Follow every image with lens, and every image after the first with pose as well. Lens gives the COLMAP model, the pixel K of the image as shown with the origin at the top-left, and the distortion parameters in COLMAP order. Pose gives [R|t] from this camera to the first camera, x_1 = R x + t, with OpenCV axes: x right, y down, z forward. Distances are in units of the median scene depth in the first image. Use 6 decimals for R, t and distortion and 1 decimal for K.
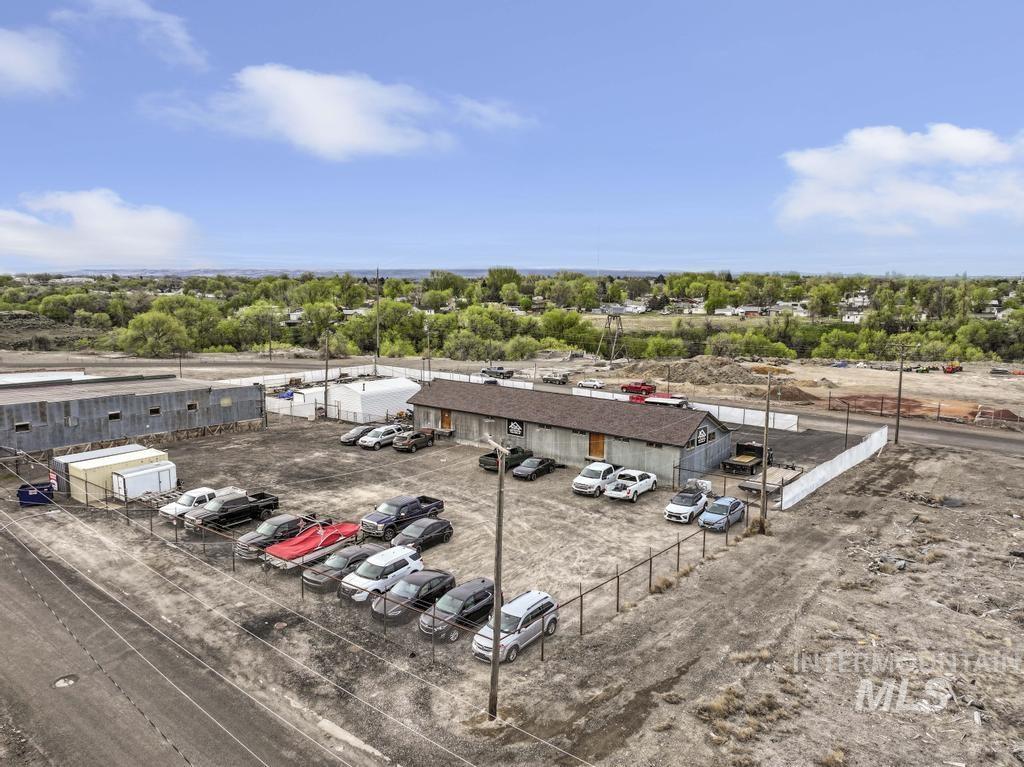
lens RADIAL K [[733.9, 0, 516.5], [0, 733.9, 379.6], [0, 0, 1]] dist [0.006398, -0.001907]
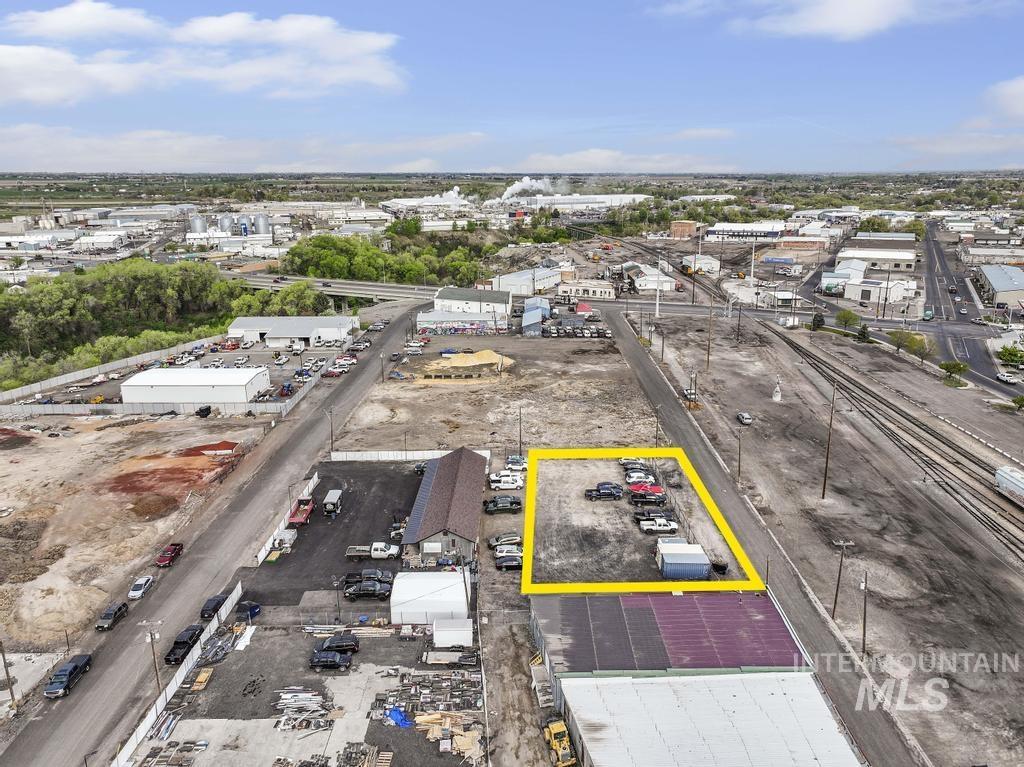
lens RADIAL K [[733.9, 0, 516.5], [0, 733.9, 379.6], [0, 0, 1]] dist [0.006398, -0.001907]
pose [[-0.624784, -0.215395, 0.750500, -1.509539], [0.105482, 0.929100, 0.354466, -0.945029], [-0.773639, 0.300629, -0.557767, 2.128139]]
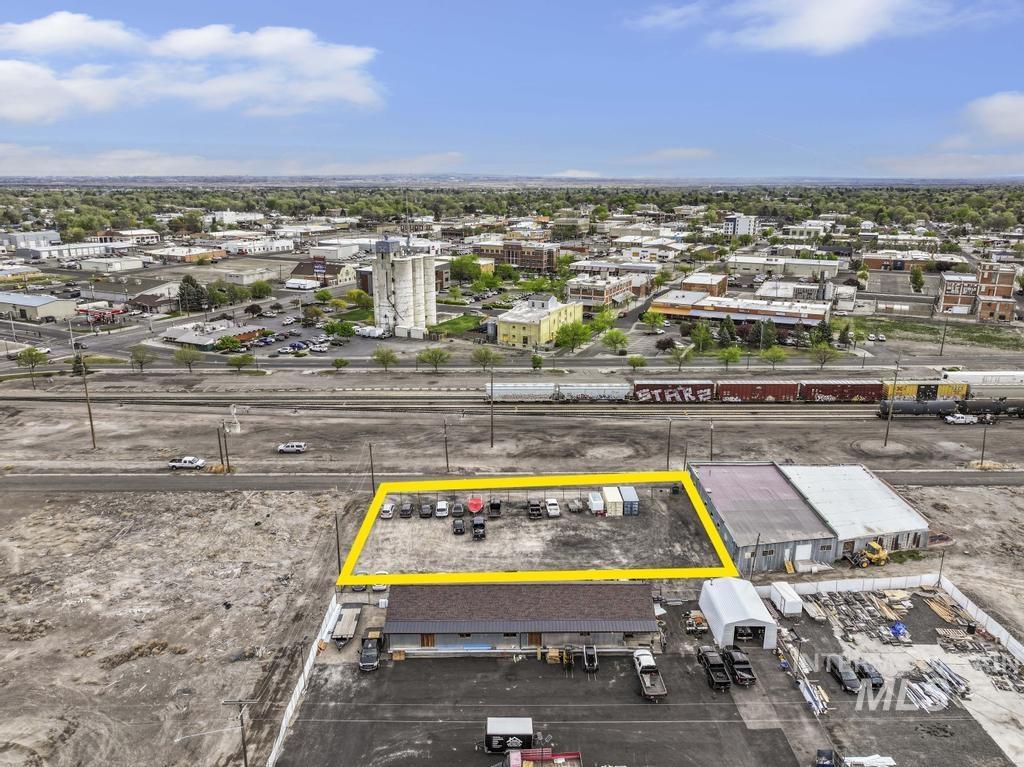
lens RADIAL K [[722.6, 0, 515.8], [0, 722.6, 374.2], [0, 0, 1]] dist [0.005313, 0.007981]
pose [[-0.765592, 0.155651, -0.624212, 0.952052], [-0.093565, 0.933033, 0.347413, -0.923572], [0.636486, 0.324381, -0.699759, 2.131542]]
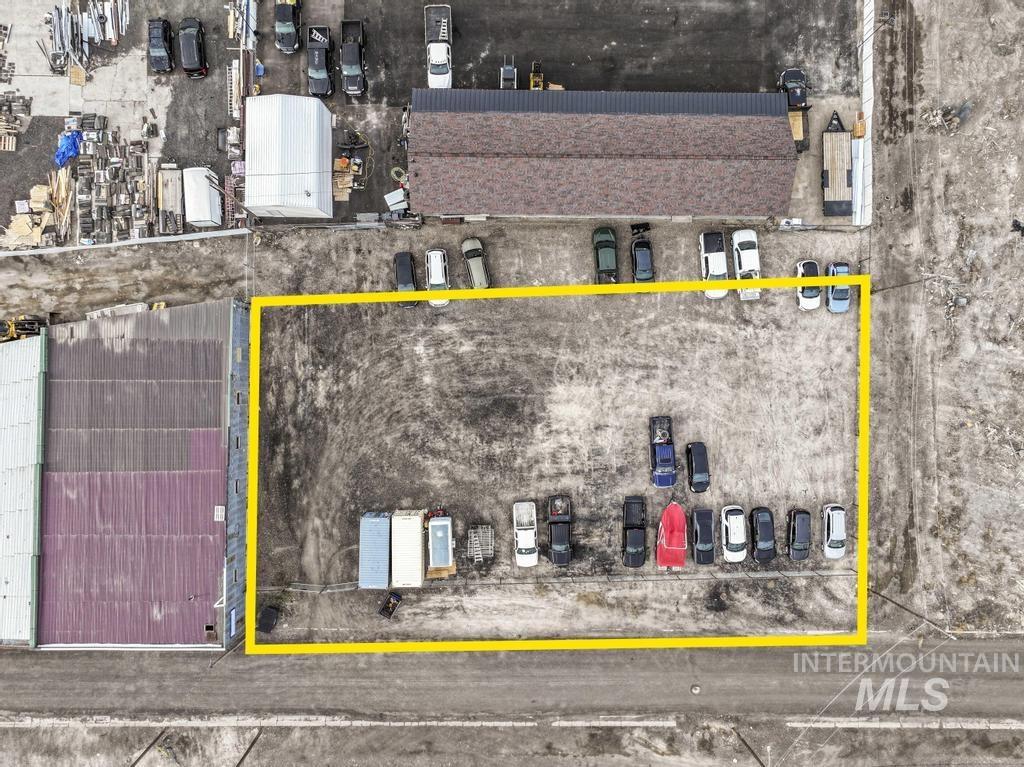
lens RADIAL K [[722.6, 0, 515.8], [0, 722.6, 374.2], [0, 0, 1]] dist [0.005313, 0.007981]
pose [[0.779119, -0.626868, 0.003282, -0.231627], [0.077379, 0.101365, 0.991835, -0.965566], [-0.622082, -0.772504, 0.127482, 0.923031]]
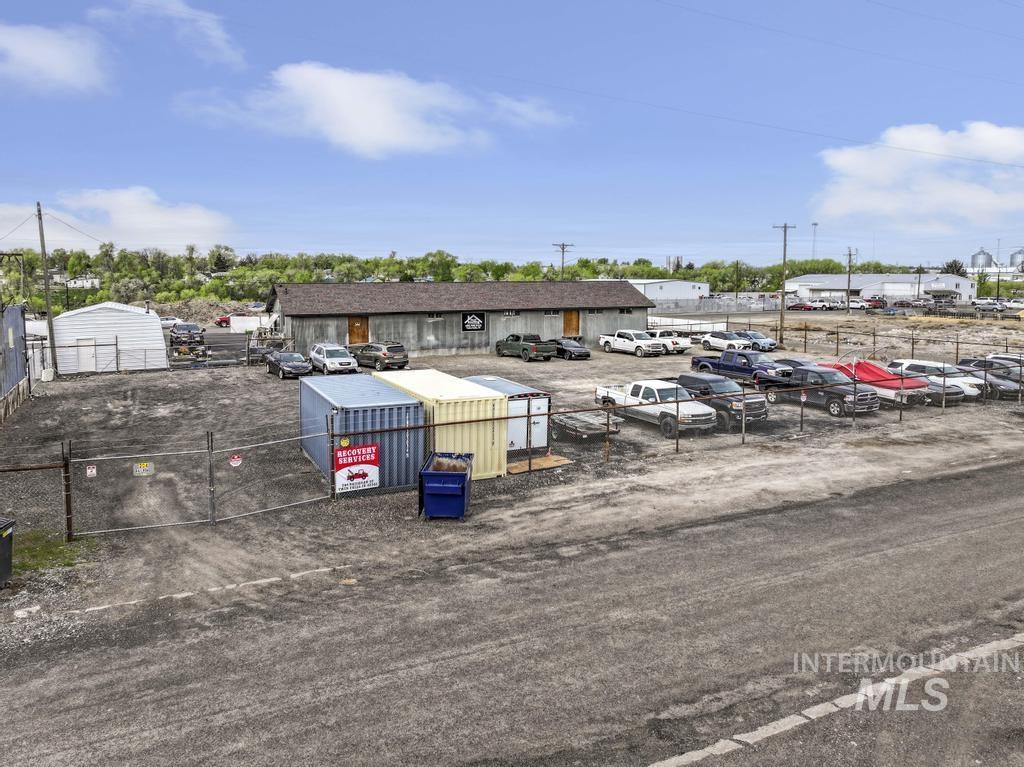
lens RADIAL K [[729.0, 0, 496.4], [0, 729.0, 383.2], [0, 0, 1]] dist [0.003582, 0.000966]
pose [[0.416845, -0.143751, 0.897539, -0.881754], [0.122880, 0.987263, 0.101052, 0.064287], [-0.900634, 0.068166, 0.429200, 0.742023]]
